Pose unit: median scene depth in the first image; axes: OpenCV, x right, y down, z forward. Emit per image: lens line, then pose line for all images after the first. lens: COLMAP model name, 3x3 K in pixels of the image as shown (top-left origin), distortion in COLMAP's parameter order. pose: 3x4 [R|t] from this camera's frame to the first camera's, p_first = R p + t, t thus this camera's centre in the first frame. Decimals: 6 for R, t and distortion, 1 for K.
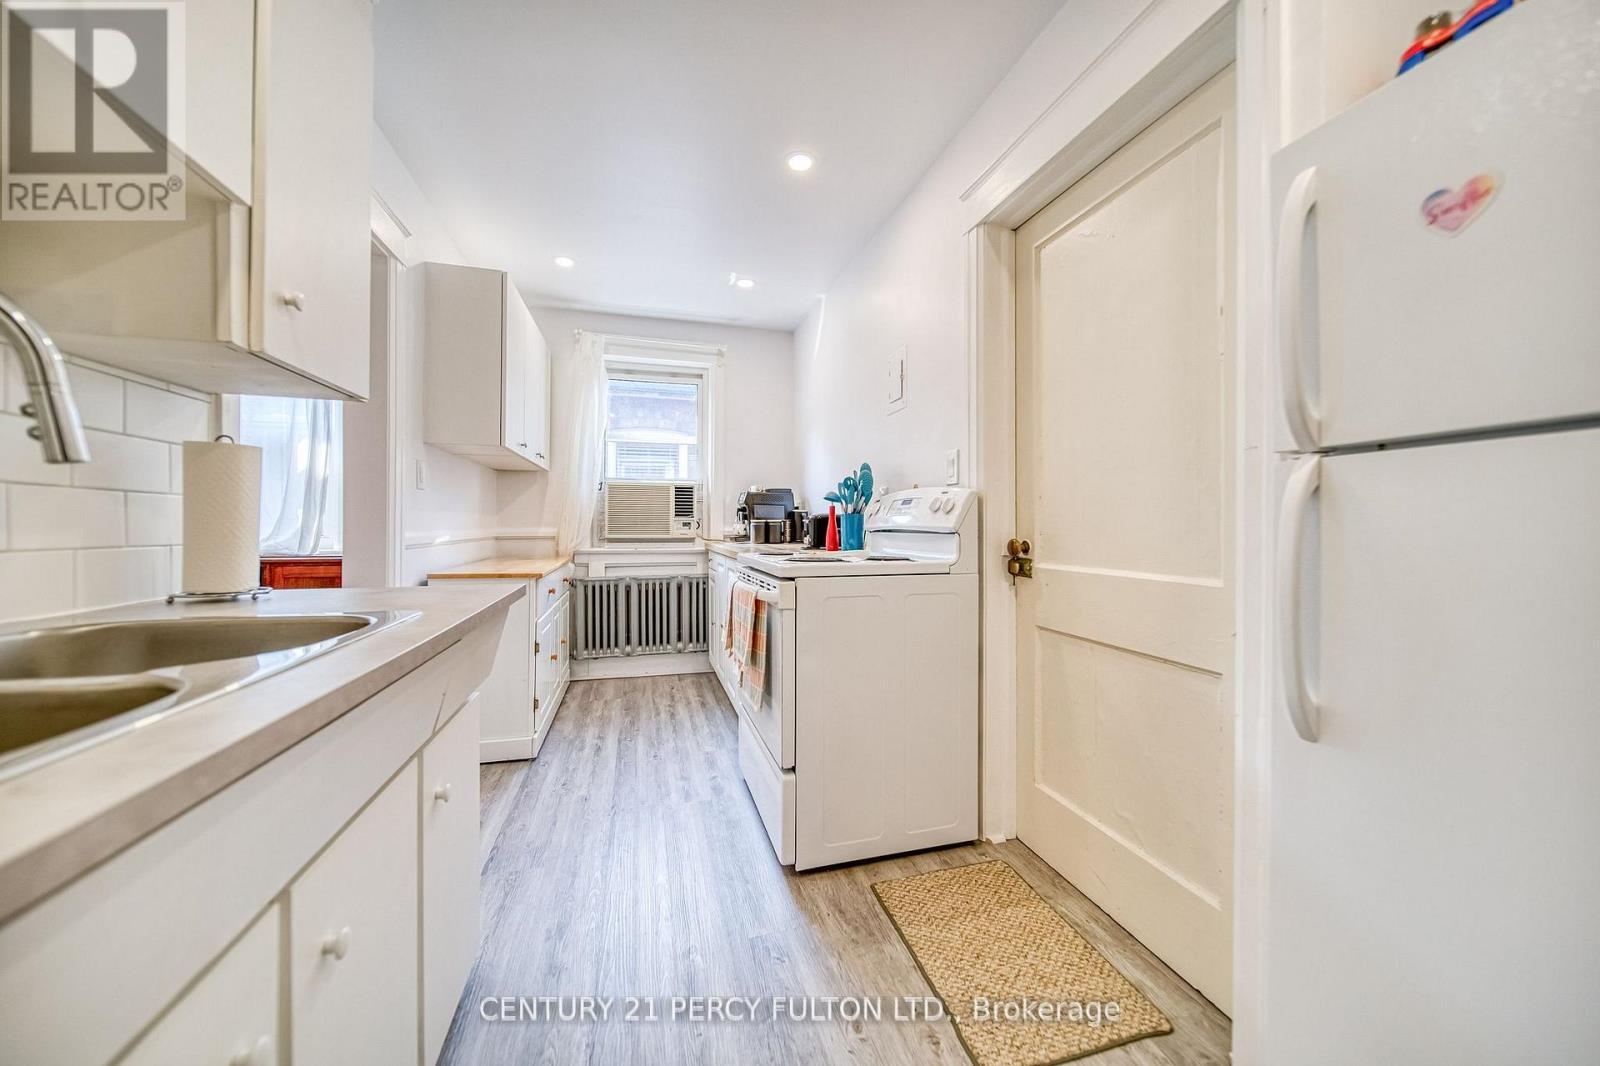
lens RADIAL K [[565.6, 0, 793.8], [0, 565.6, 528.7], [0, 0, 1]] dist [-0.001048, -0.000066]
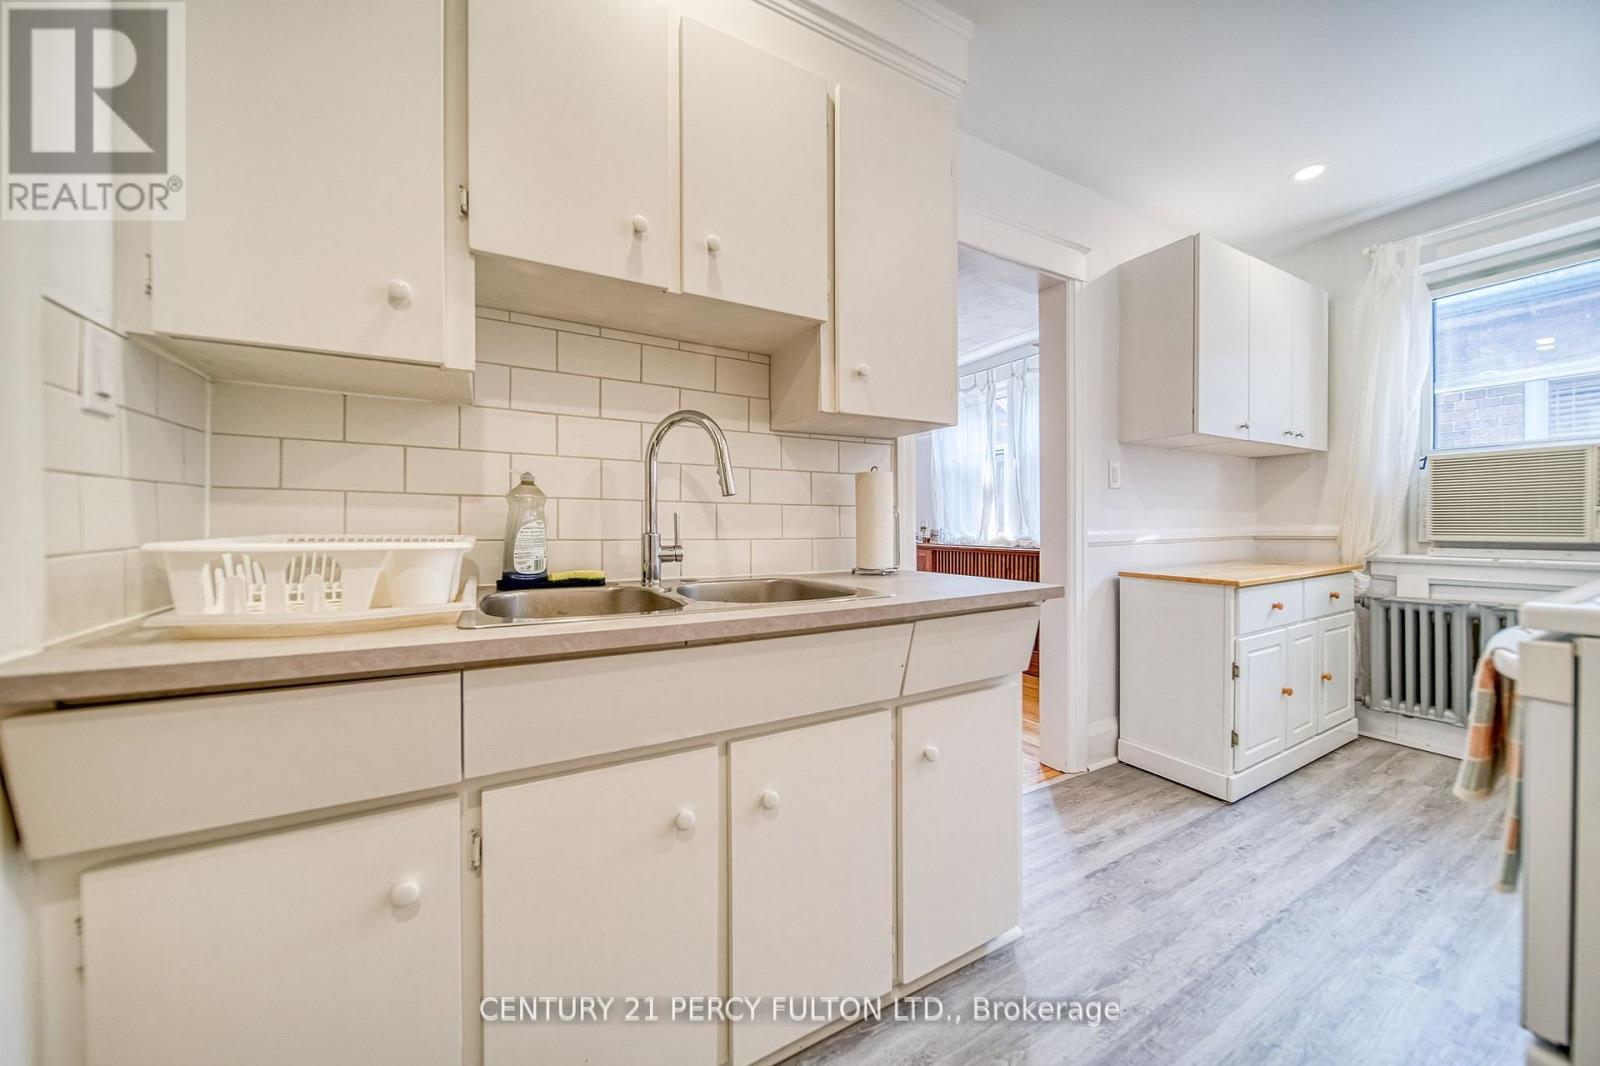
lens RADIAL K [[558.8, 0, 800.0], [0, 558.8, 533.0], [0, 0, 1]] dist [-0.007348, -0.000180]
pose [[0.240922, 0.010938, -0.970483, 0.168358], [0.001940, 0.999929, 0.011752, -0.001861], [0.970542, -0.004714, 0.240884, 0.178510]]
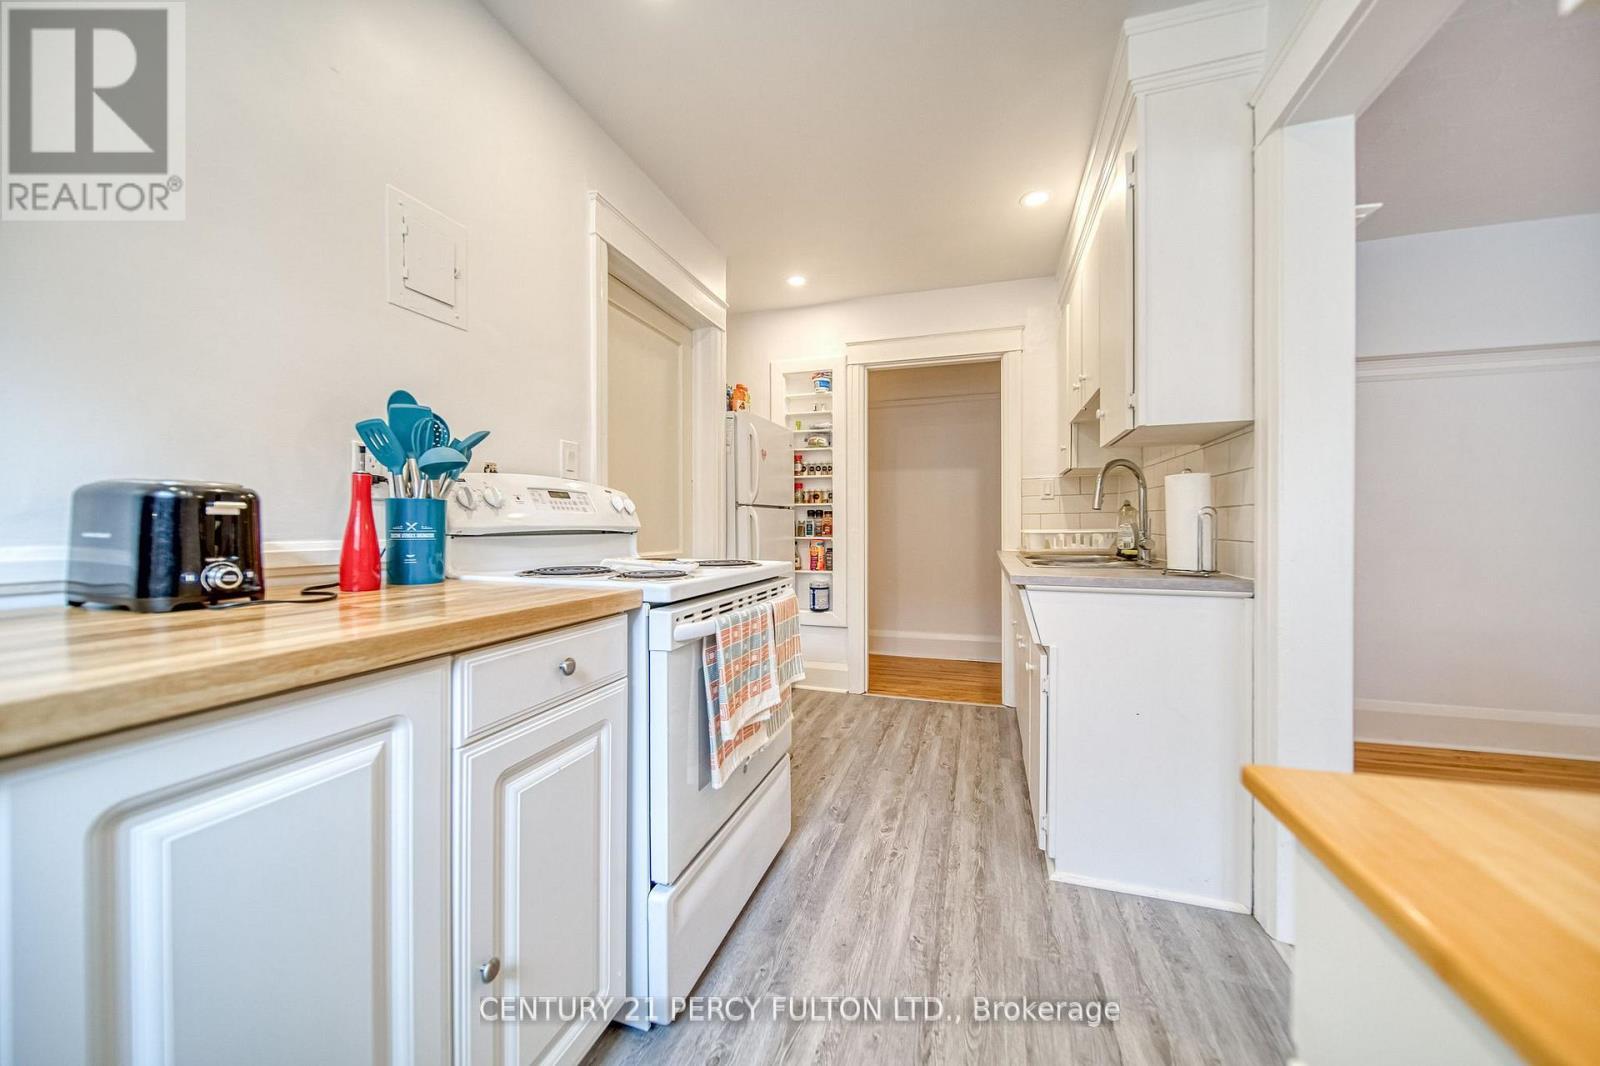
lens RADIAL K [[558.8, 0, 800.0], [0, 558.8, 533.0], [0, 0, 1]] dist [-0.007348, -0.000180]
pose [[-0.834668, -0.005614, 0.550725, -0.394292], [-0.003985, 0.999983, 0.004155, 0.001562], [-0.550740, 0.001274, -0.834676, 1.173366]]
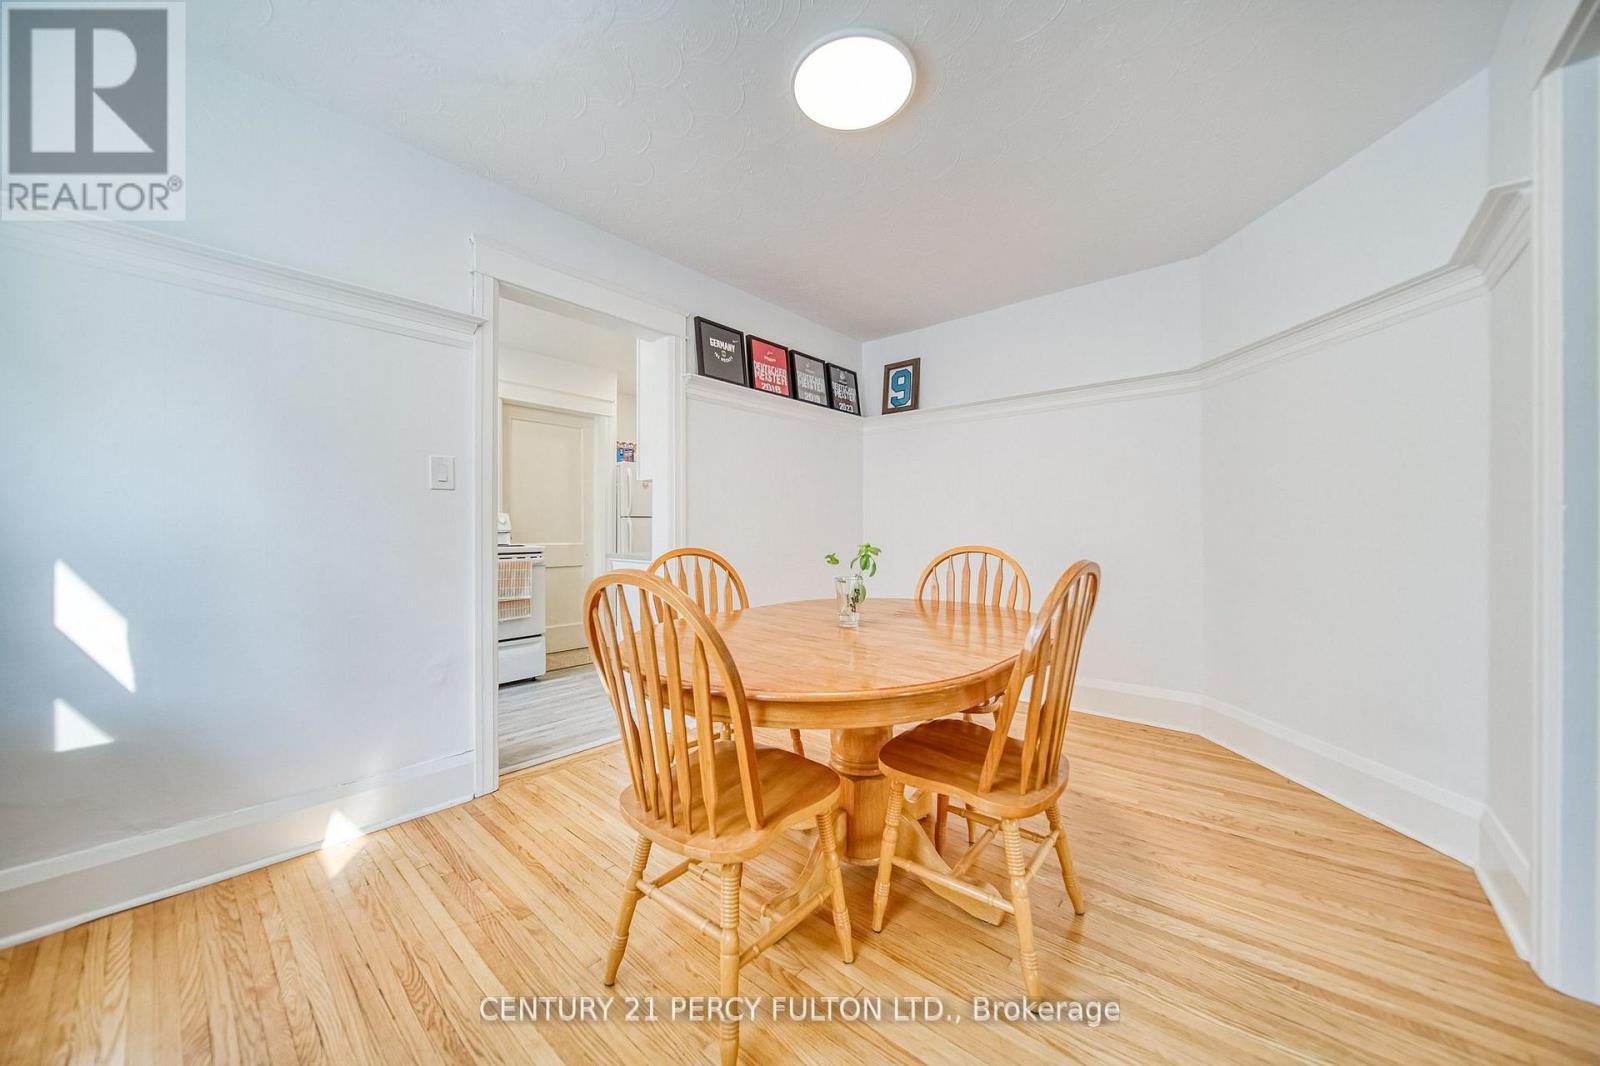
lens RADIAL K [[565.6, 0, 793.8], [0, 565.6, 528.7], [0, 0, 1]] dist [-0.001048, -0.000066]
pose [[-0.545846, 0.001003, 0.837885, -1.589569], [0.001675, 0.999999, -0.000106, -0.007898], [-0.837884, 0.001346, -0.545847, 0.872795]]
